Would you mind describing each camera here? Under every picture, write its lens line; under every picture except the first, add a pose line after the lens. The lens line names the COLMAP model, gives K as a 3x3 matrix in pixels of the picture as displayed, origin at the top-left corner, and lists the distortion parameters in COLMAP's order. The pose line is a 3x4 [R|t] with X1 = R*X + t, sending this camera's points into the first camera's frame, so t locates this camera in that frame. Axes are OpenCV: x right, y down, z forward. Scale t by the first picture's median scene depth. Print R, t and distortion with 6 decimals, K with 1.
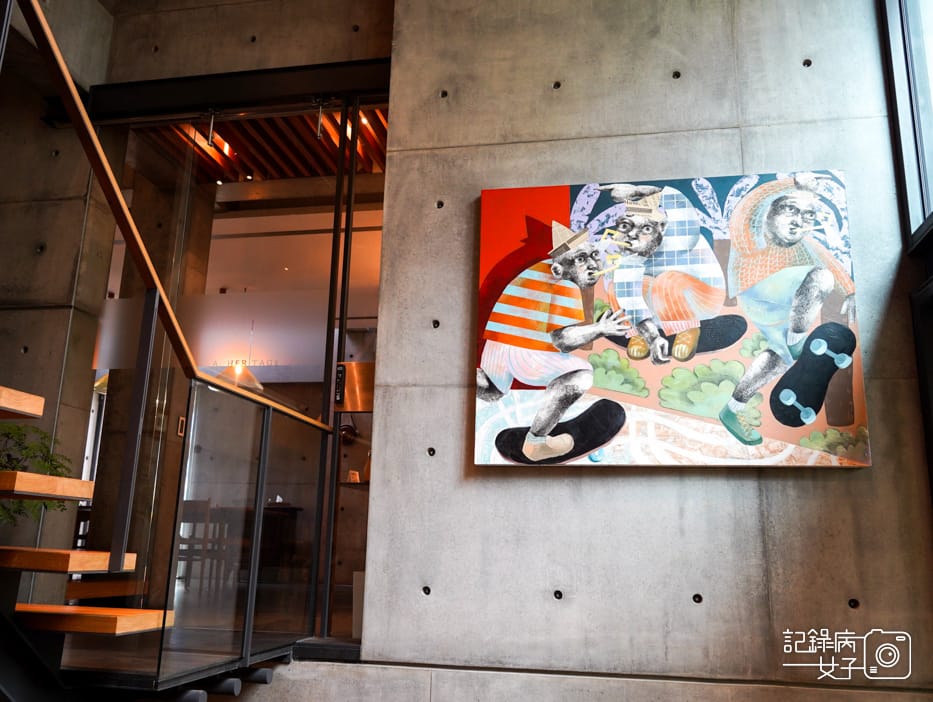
lens RADIAL K [[823.3, 0, 466.5], [0, 823.3, 351.0], [0, 0, 1]] dist [-0.028283, 0.040728]
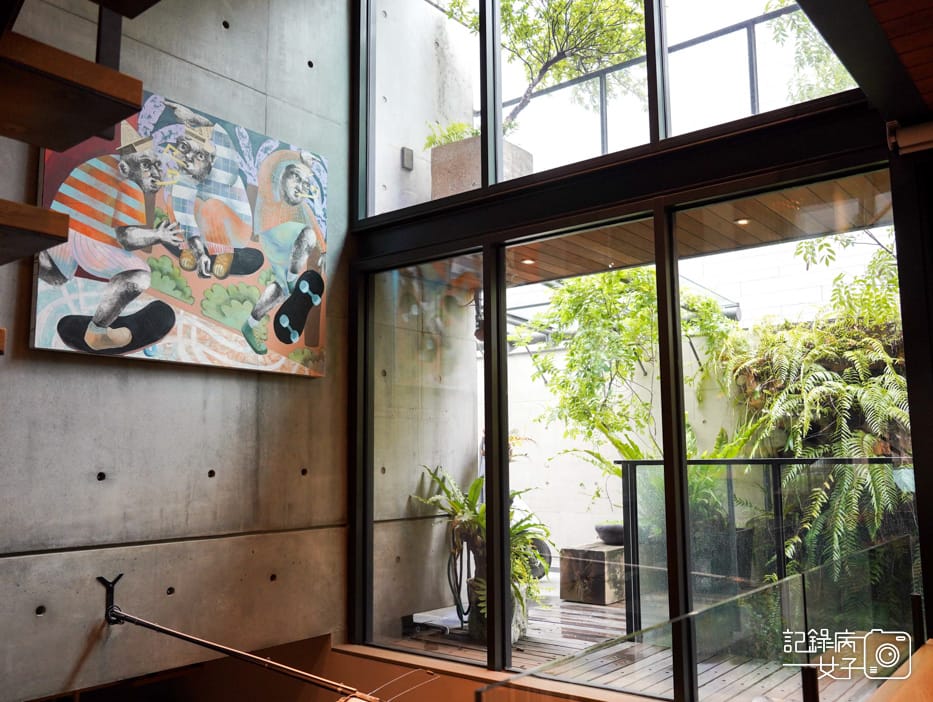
lens RADIAL K [[823.3, 0, 466.5], [0, 823.3, 351.0], [0, 0, 1]] dist [-0.028283, 0.040728]
pose [[0.462330, 0.090573, 0.882070, -0.595260], [-0.191972, 0.981400, -0.000152, 0.045159], [-0.865678, -0.169262, 0.471118, 0.113578]]
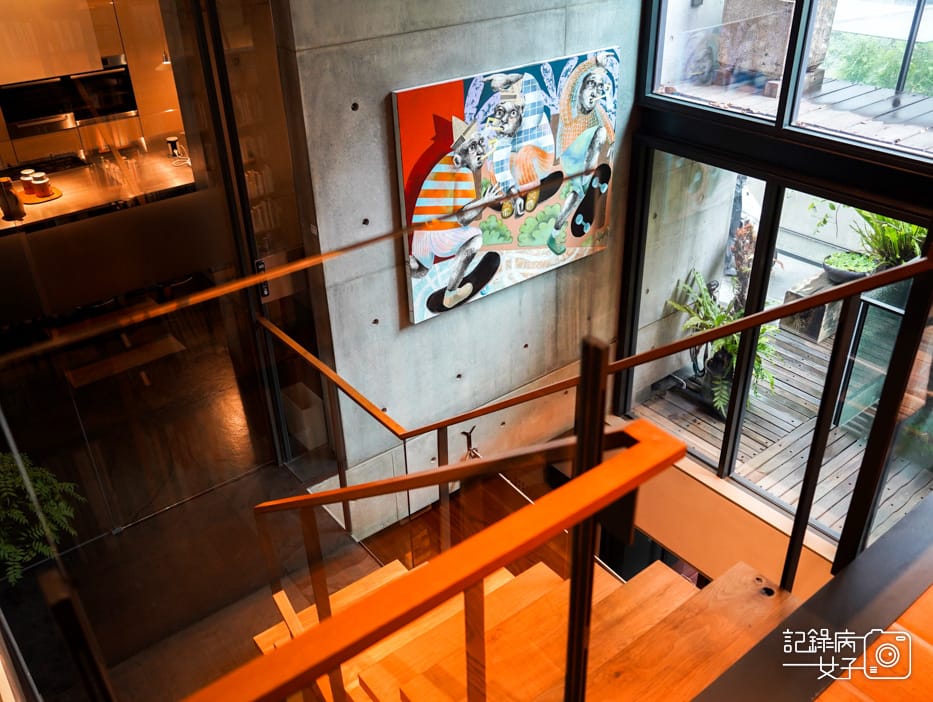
lens RADIAL K [[823.3, 0, 466.5], [0, 823.3, 351.0], [0, 0, 1]] dist [-0.028283, 0.040728]
pose [[0.647895, -0.427816, 0.630243, -0.780176], [-0.139613, 0.746674, 0.650374, -0.694830], [-0.748826, -0.509364, 0.424038, 0.355973]]
